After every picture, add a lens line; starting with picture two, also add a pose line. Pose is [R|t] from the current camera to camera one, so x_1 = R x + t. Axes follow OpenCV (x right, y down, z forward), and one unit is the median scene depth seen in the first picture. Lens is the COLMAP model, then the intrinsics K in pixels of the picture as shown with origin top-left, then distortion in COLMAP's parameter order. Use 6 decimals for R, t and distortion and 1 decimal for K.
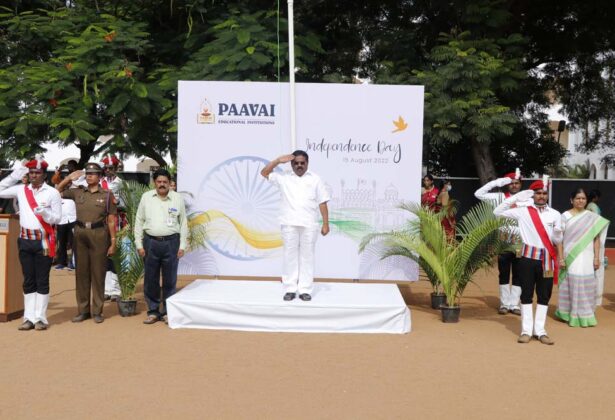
lens RADIAL K [[920.0, 0, 302.9], [0, 920.0, 207.0], [0, 0, 1]] dist [0.123697, 0.000000]
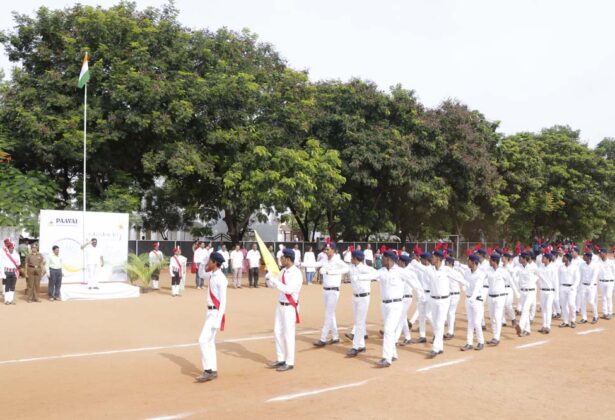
lens RADIAL K [[528.3, 0, 307.6], [0, 528.3, 212.5], [0, 0, 1]] dist [-0.176034, 0.154342]
pose [[0.751438, 0.022488, 0.659421, -0.563784], [0.016194, 0.998489, -0.052505, -0.043390], [-0.659605, 0.050133, 0.749938, -0.641253]]
